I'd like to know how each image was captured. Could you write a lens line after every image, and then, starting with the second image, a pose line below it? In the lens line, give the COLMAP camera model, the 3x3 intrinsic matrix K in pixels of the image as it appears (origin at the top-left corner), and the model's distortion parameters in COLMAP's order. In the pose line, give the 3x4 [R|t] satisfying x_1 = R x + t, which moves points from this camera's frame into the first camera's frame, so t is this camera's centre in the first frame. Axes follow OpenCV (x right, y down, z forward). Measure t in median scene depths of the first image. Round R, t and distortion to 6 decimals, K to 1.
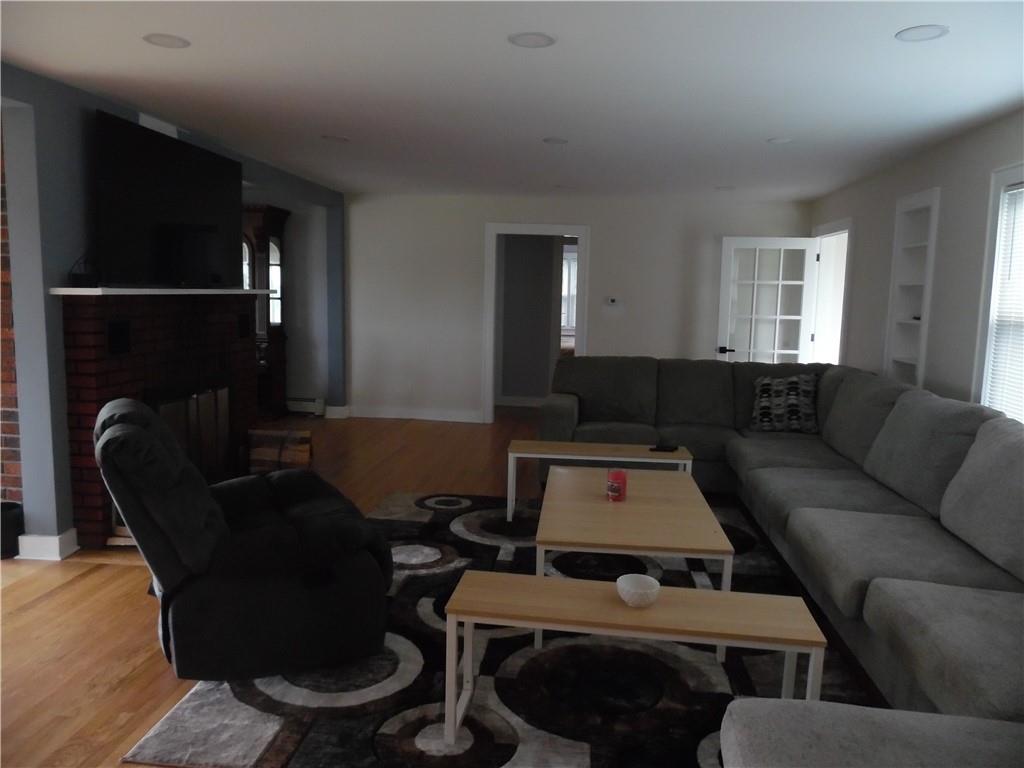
lens RADIAL K [[725.4, 0, 511.9], [0, 725.4, 379.9], [0, 0, 1]] dist [-0.007909, -0.004234]
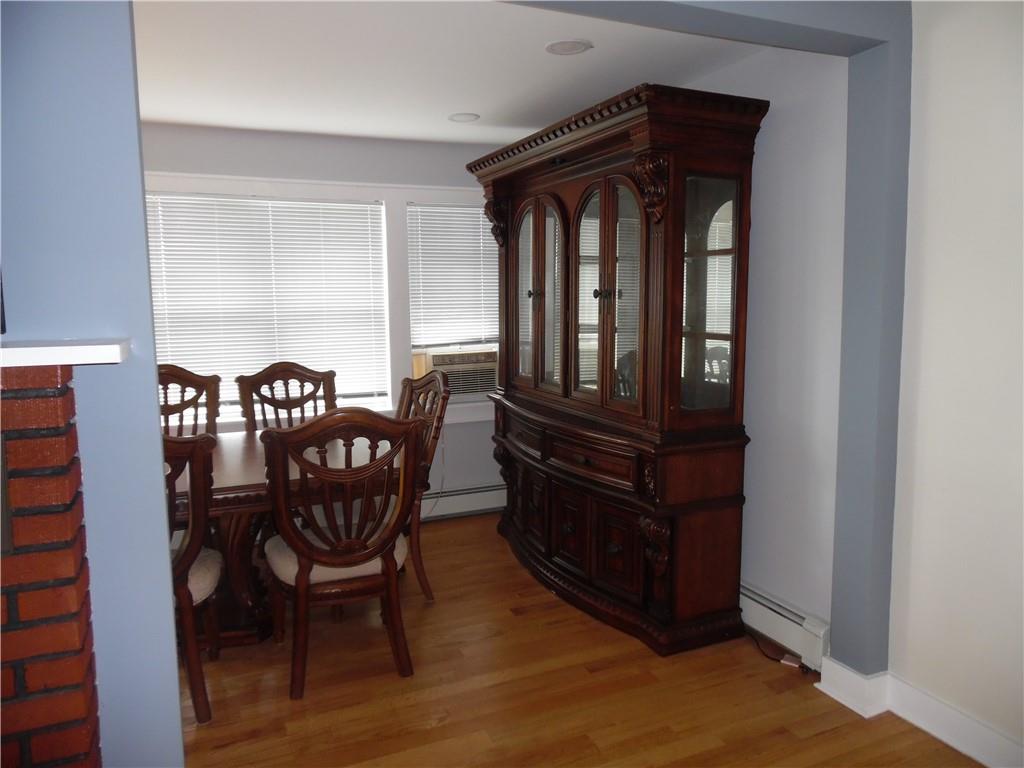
lens RADIAL K [[725.4, 0, 511.9], [0, 725.4, 379.9], [0, 0, 1]] dist [-0.007909, -0.004234]
pose [[0.510477, 0.066113, -0.857346, -0.071354], [-0.083512, 0.996138, 0.027092, -0.141170], [0.855827, 0.057769, 0.514027, 1.082230]]
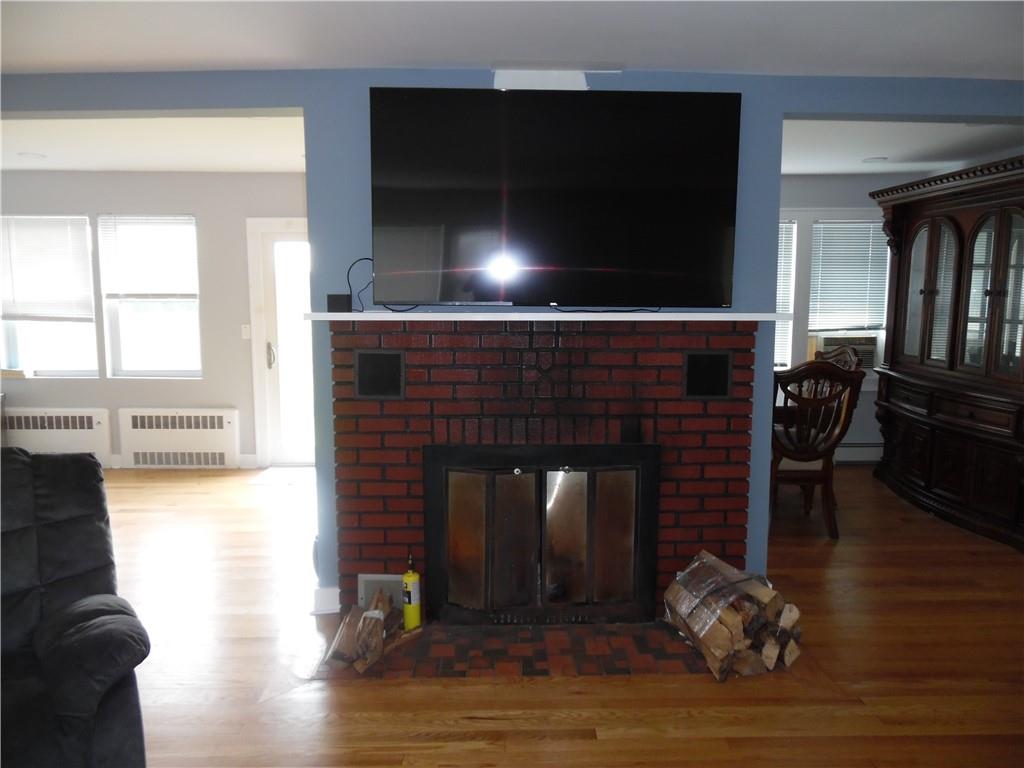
lens RADIAL K [[725.4, 0, 511.9], [0, 725.4, 379.9], [0, 0, 1]] dist [-0.007909, -0.004234]
pose [[0.138014, 0.093993, -0.985960, 0.198256], [-0.119612, 0.989782, 0.077615, -0.101249], [0.983181, 0.107221, 0.147846, 0.793222]]
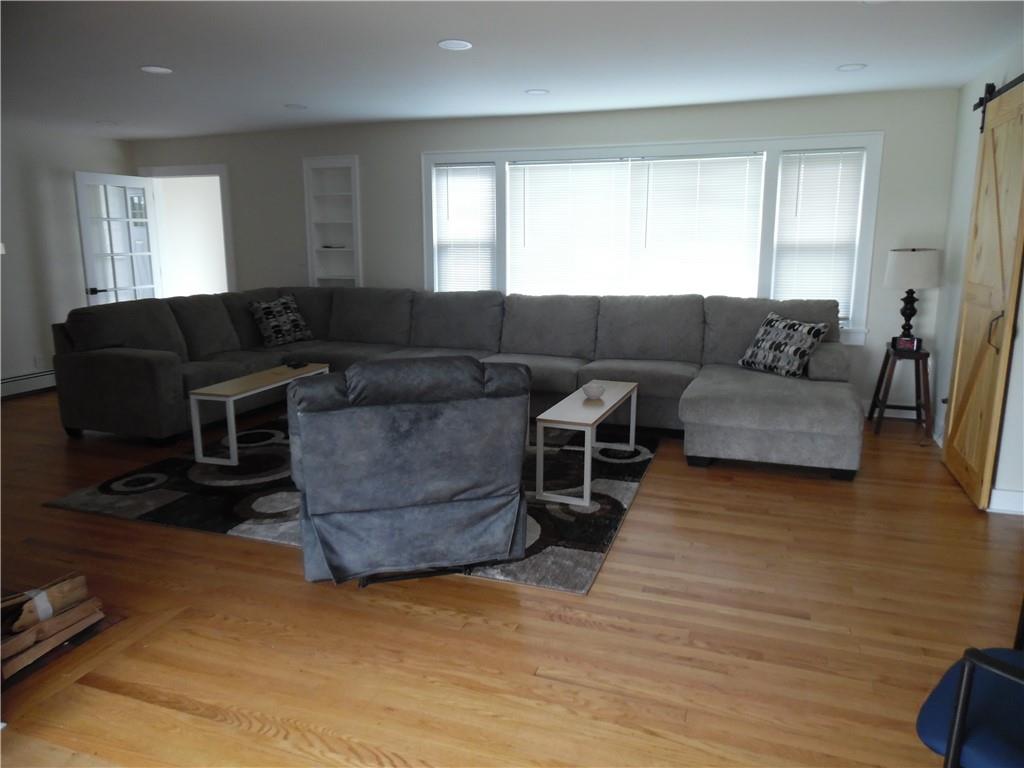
lens RADIAL K [[725.4, 0, 511.9], [0, 725.4, 379.9], [0, 0, 1]] dist [-0.007909, -0.004234]
pose [[0.236541, -0.214747, 0.947593, -0.743886], [0.124635, 0.973919, 0.189601, -0.056571], [-0.963595, 0.073255, 0.257136, 0.320342]]
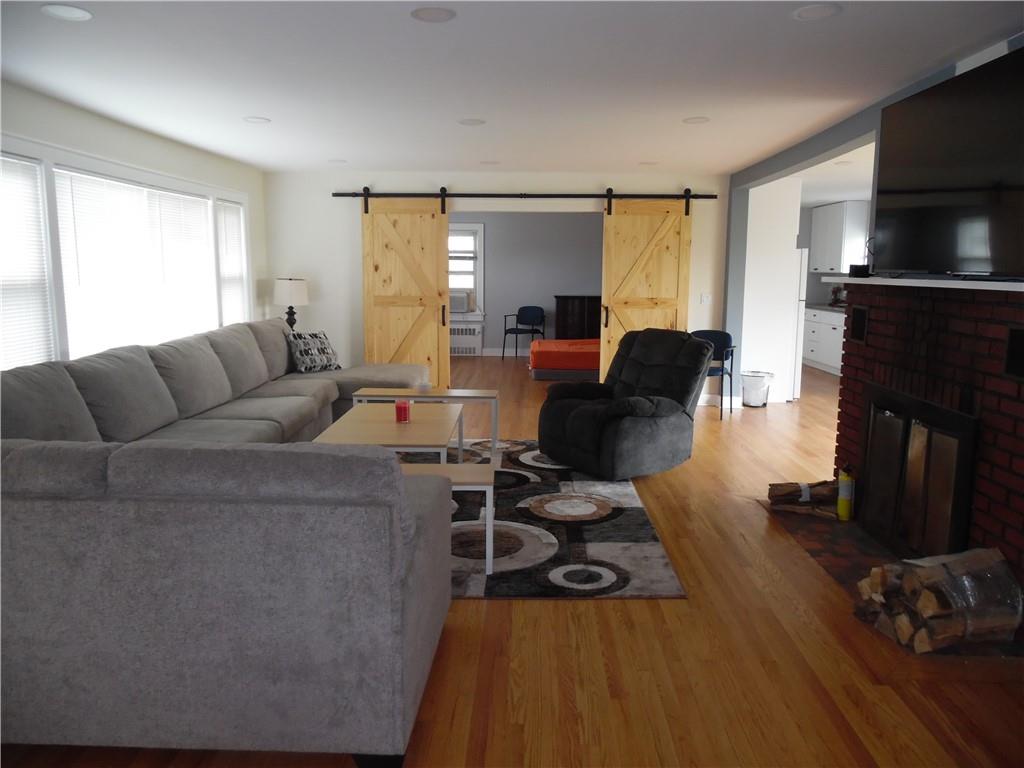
lens RADIAL K [[725.4, 0, 511.9], [0, 725.4, 379.9], [0, 0, 1]] dist [-0.007909, -0.004234]
pose [[-0.995622, -0.012392, -0.092641, 0.045740], [-0.037009, 0.962430, 0.268997, -0.189778], [0.085827, 0.271248, -0.958675, 1.539349]]
